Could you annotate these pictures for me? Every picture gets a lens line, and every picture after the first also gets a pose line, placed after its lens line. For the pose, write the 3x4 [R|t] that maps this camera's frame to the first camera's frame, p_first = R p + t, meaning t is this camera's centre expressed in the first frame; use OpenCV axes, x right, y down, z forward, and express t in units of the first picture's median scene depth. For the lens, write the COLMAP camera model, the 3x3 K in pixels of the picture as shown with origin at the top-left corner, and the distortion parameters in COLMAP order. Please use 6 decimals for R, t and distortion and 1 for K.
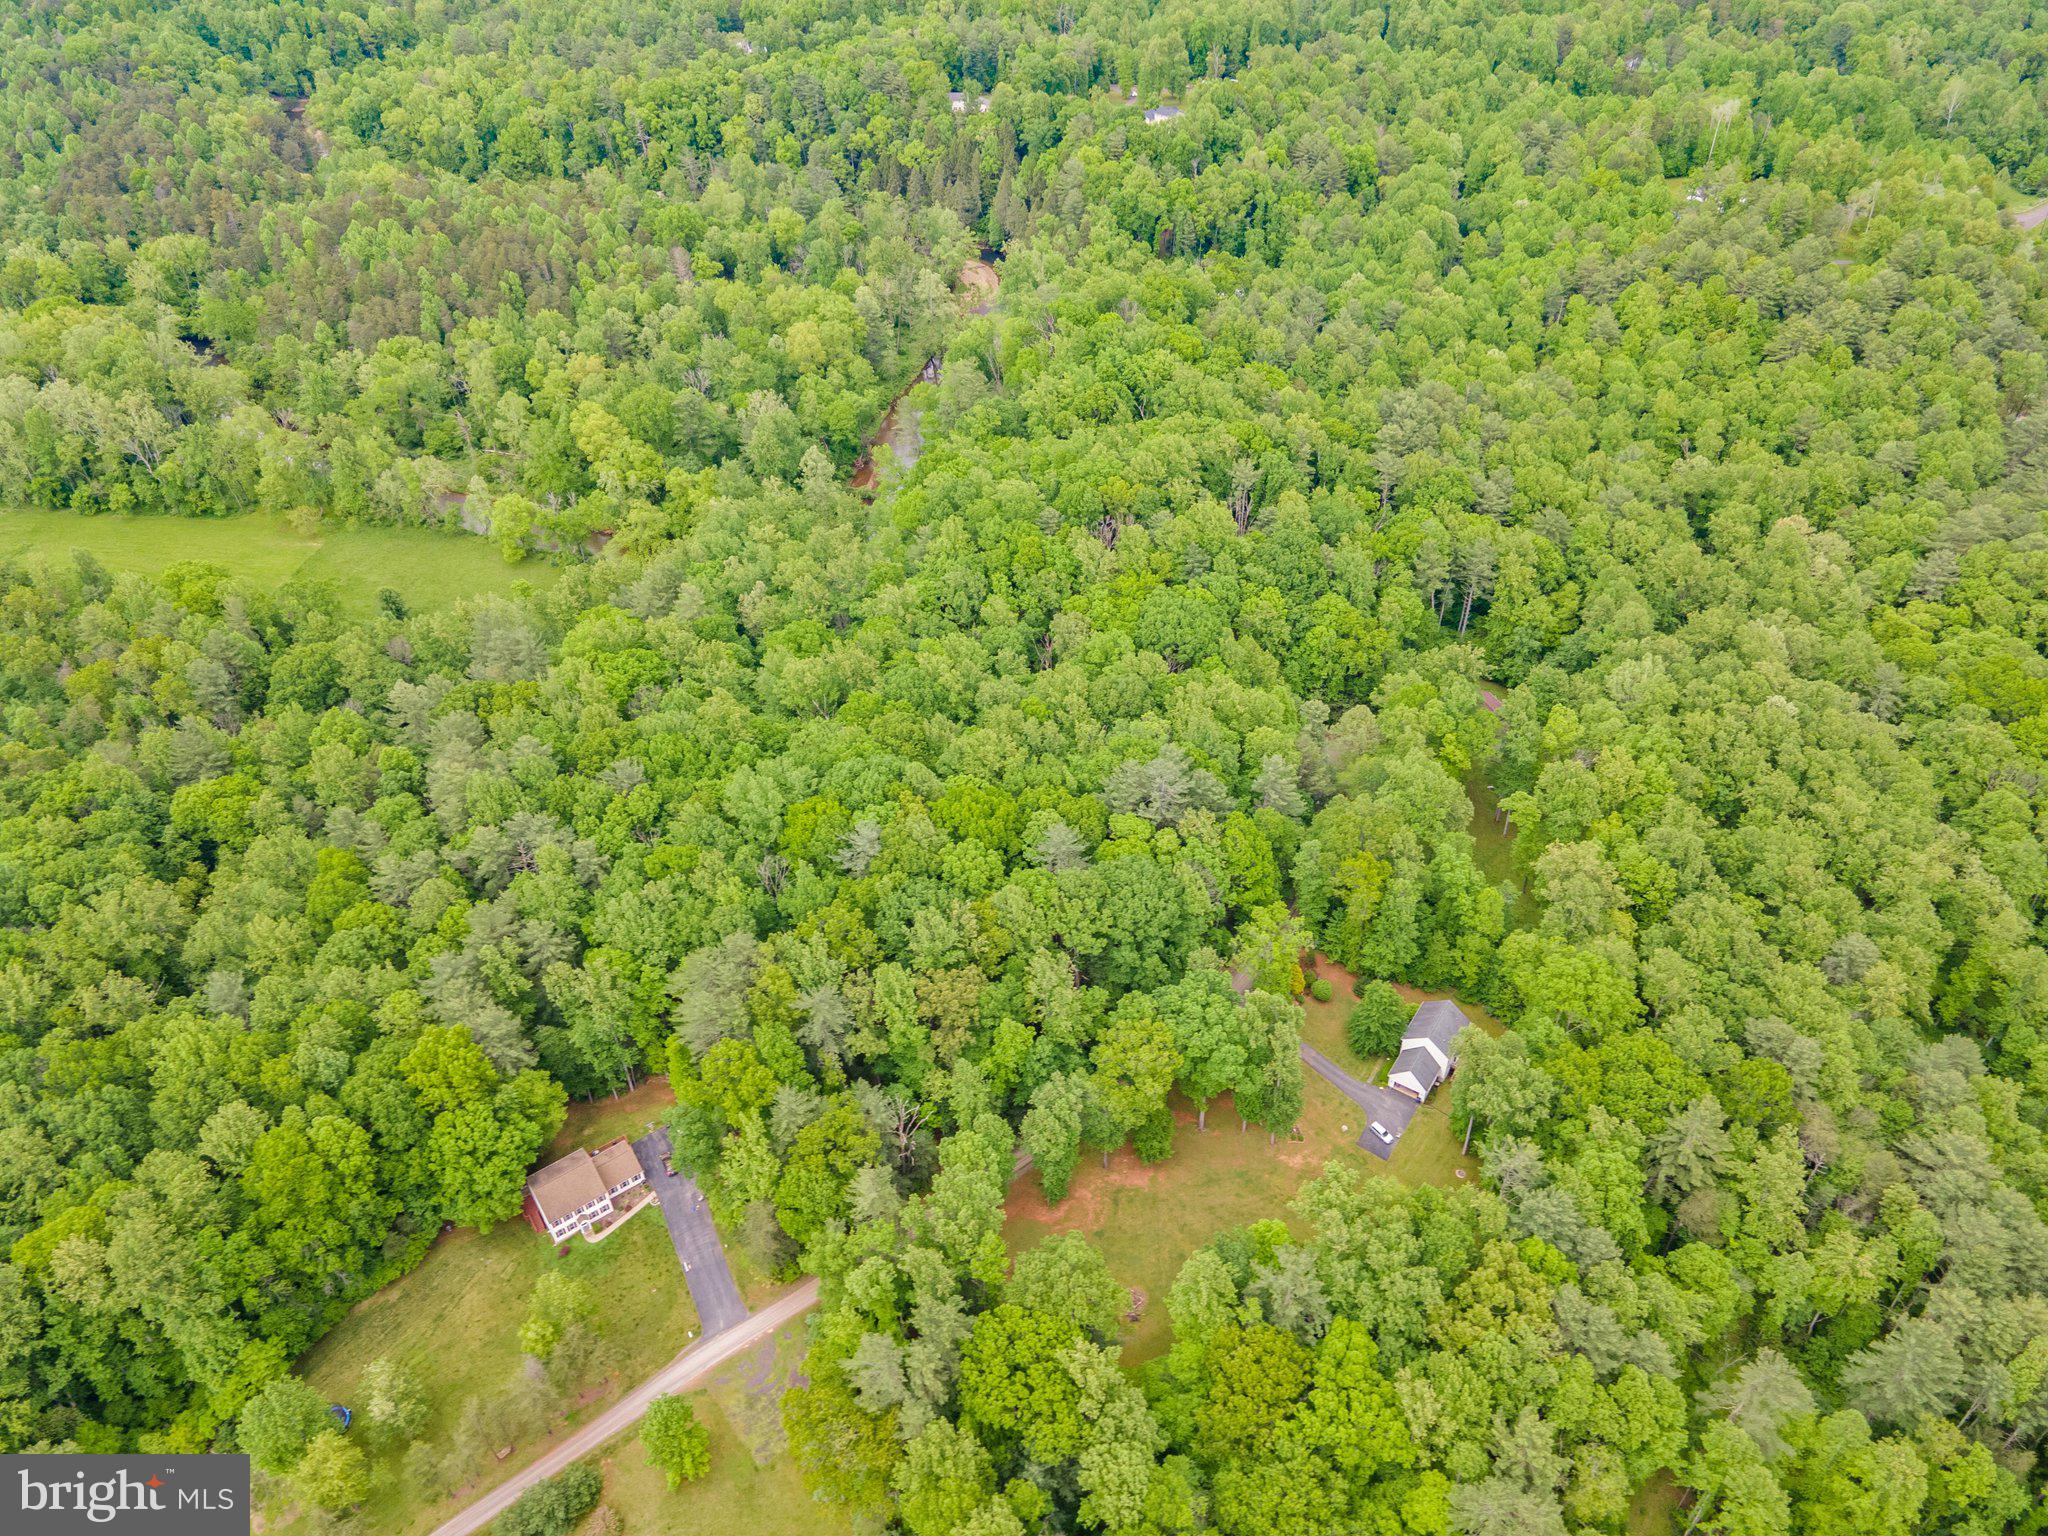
lens RADIAL K [[1490.1, 0, 1018.1], [0, 1490.1, 772.5], [0, 0, 1]] dist [0.031331, 0.031111]
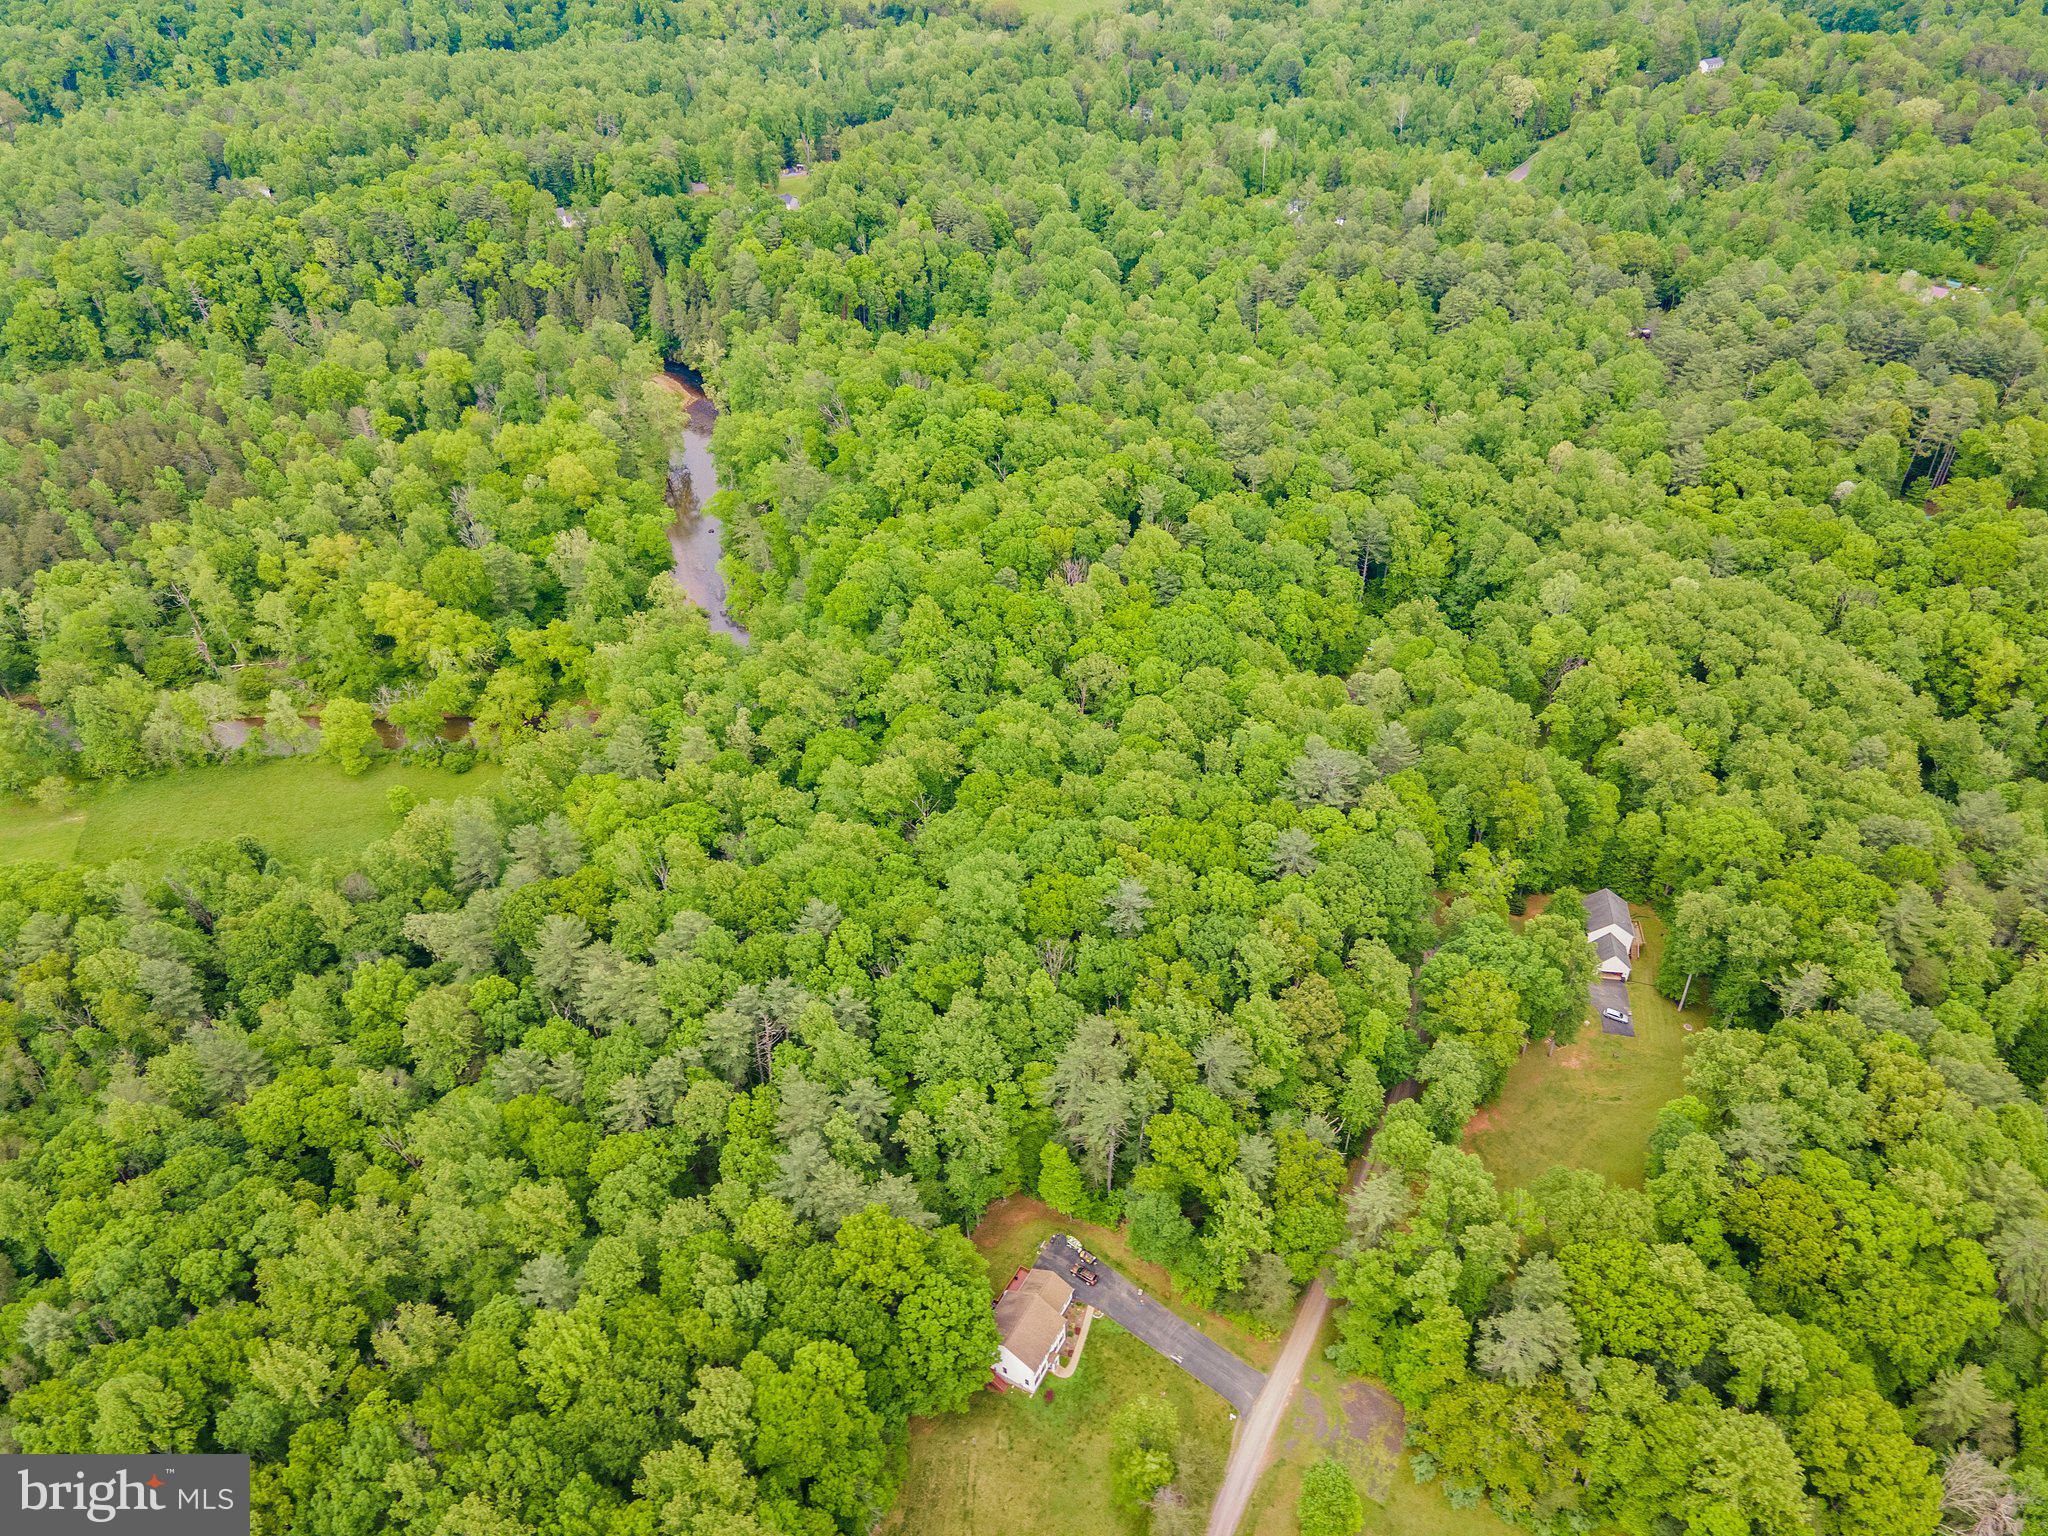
lens RADIAL K [[1490.1, 0, 1024.8], [0, 1490.1, 770.5], [0, 0, 1]] dist [0.031331, 0.031111]
pose [[0.903836, -0.261092, 0.338987, -0.276801], [0.278106, 0.960549, -0.001684, -0.031196], [-0.325173, 0.095797, 0.940790, 0.043621]]
